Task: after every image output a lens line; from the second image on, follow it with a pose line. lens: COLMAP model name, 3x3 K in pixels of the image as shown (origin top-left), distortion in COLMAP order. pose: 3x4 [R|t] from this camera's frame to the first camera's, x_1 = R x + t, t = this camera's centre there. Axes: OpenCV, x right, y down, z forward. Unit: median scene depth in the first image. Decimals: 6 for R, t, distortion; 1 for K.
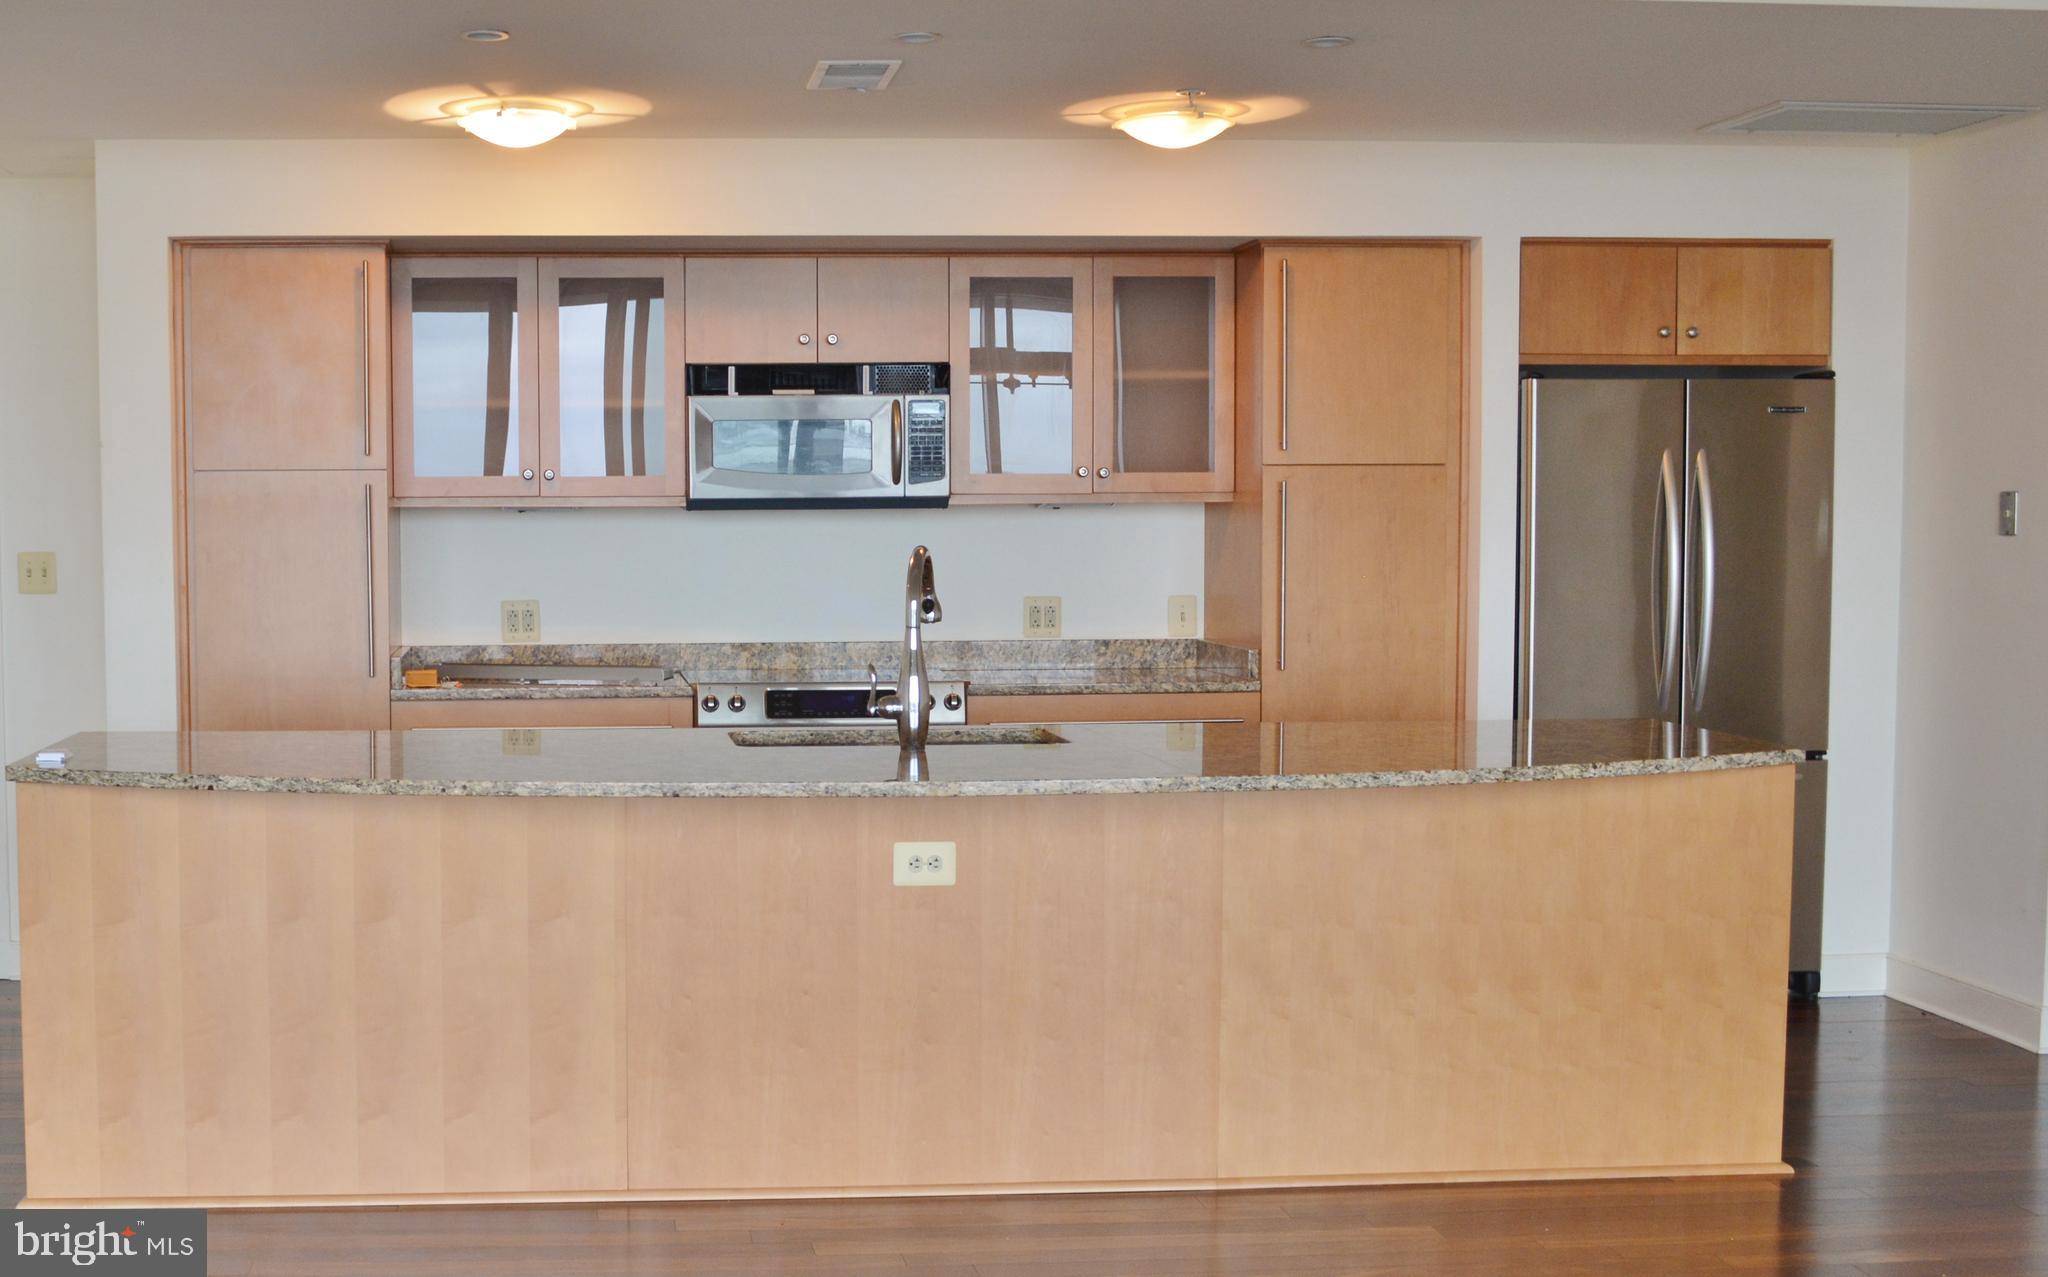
lens RADIAL K [[2380.2, 0, 709.7], [0, 2380.2, 701.8], [0, 0, 1]] dist [-0.084357, -0.008221]
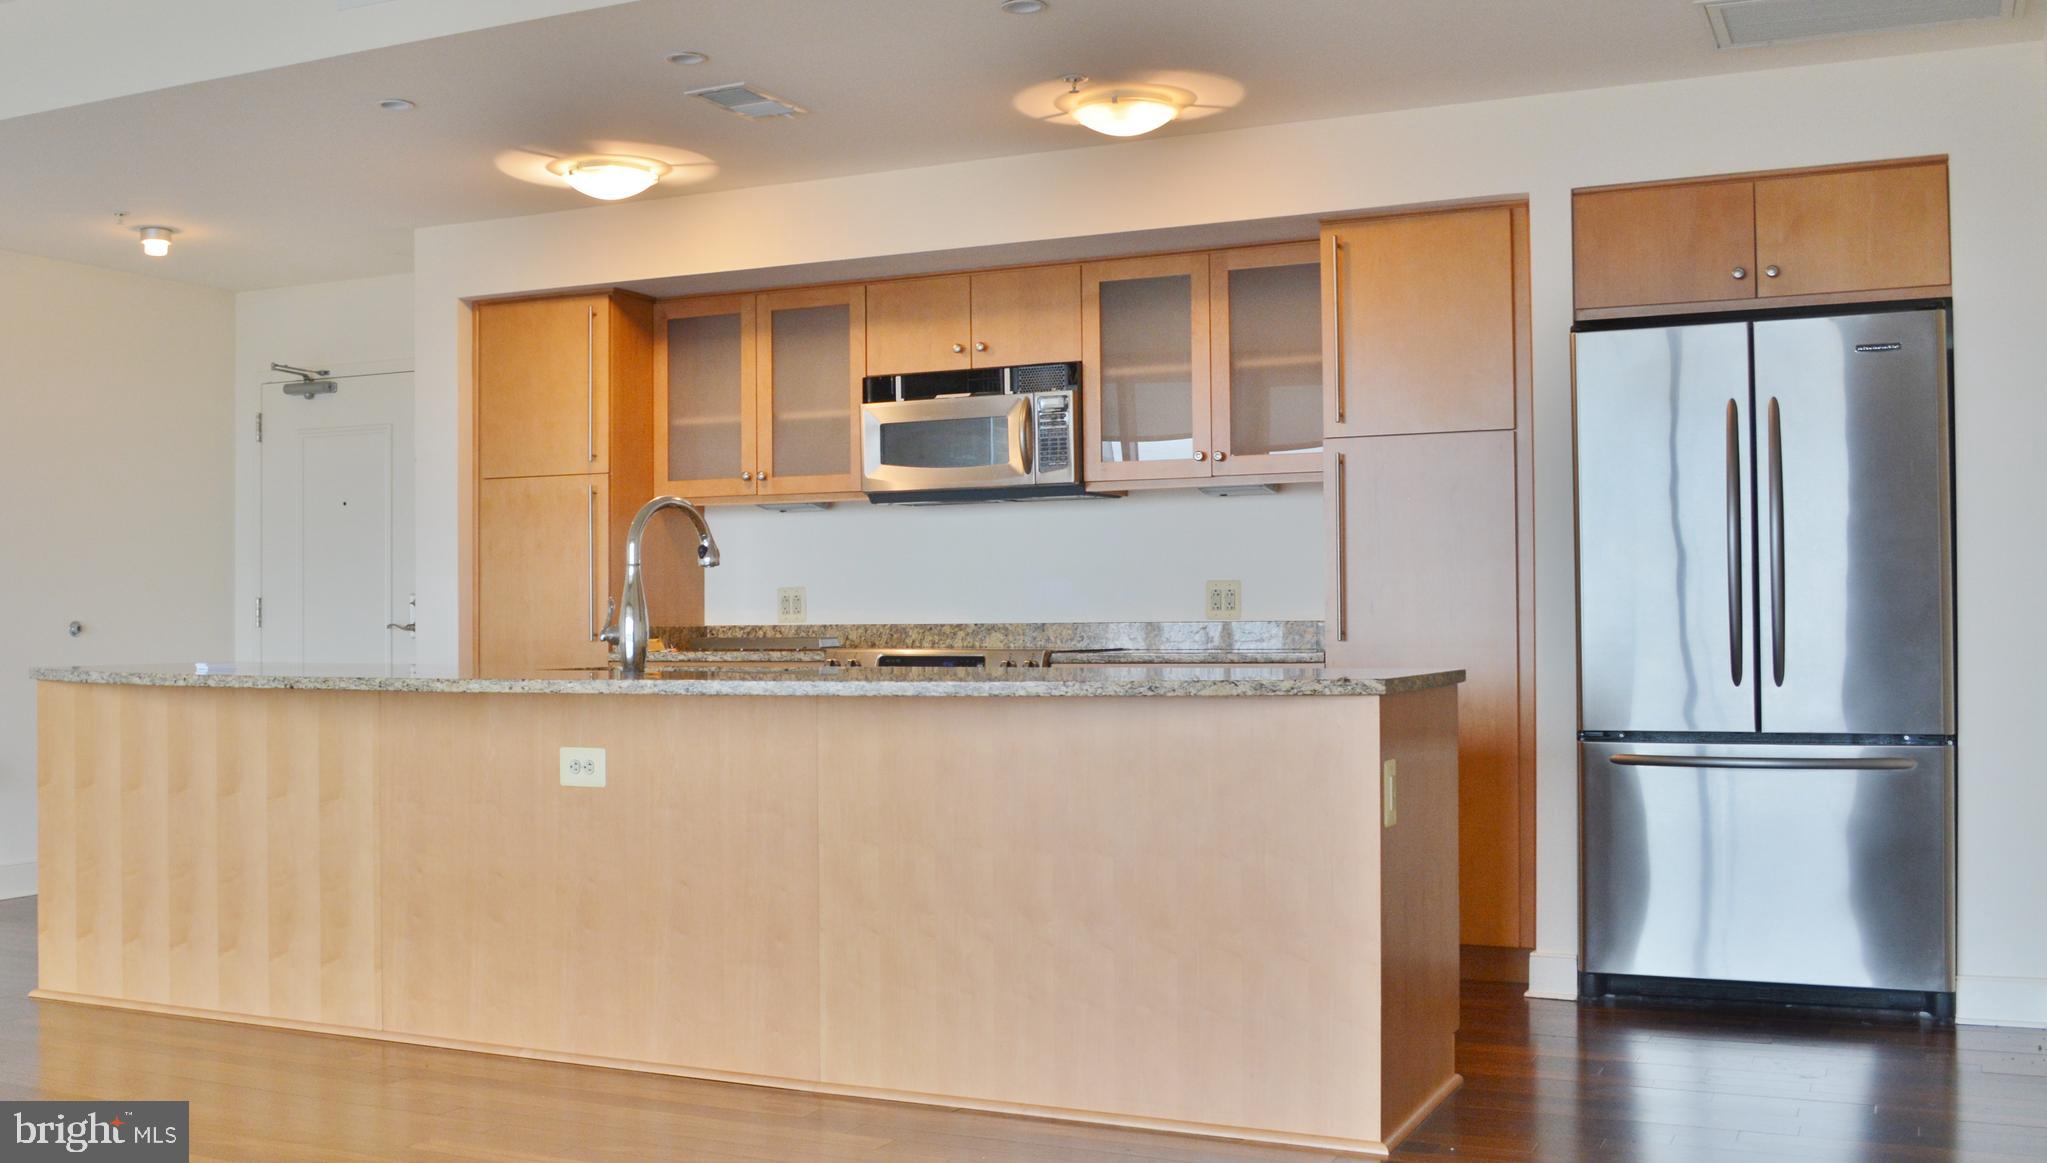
lens RADIAL K [[2055.1, 0, 882.1], [0, 2055.1, 589.3], [0, 0, 1]] dist [-0.092647, 0.011032]
pose [[0.866923, -0.008669, -0.498366, 0.507961], [-0.035182, 0.996291, -0.078531, 0.039852], [0.497198, 0.085614, 0.863403, 0.156429]]
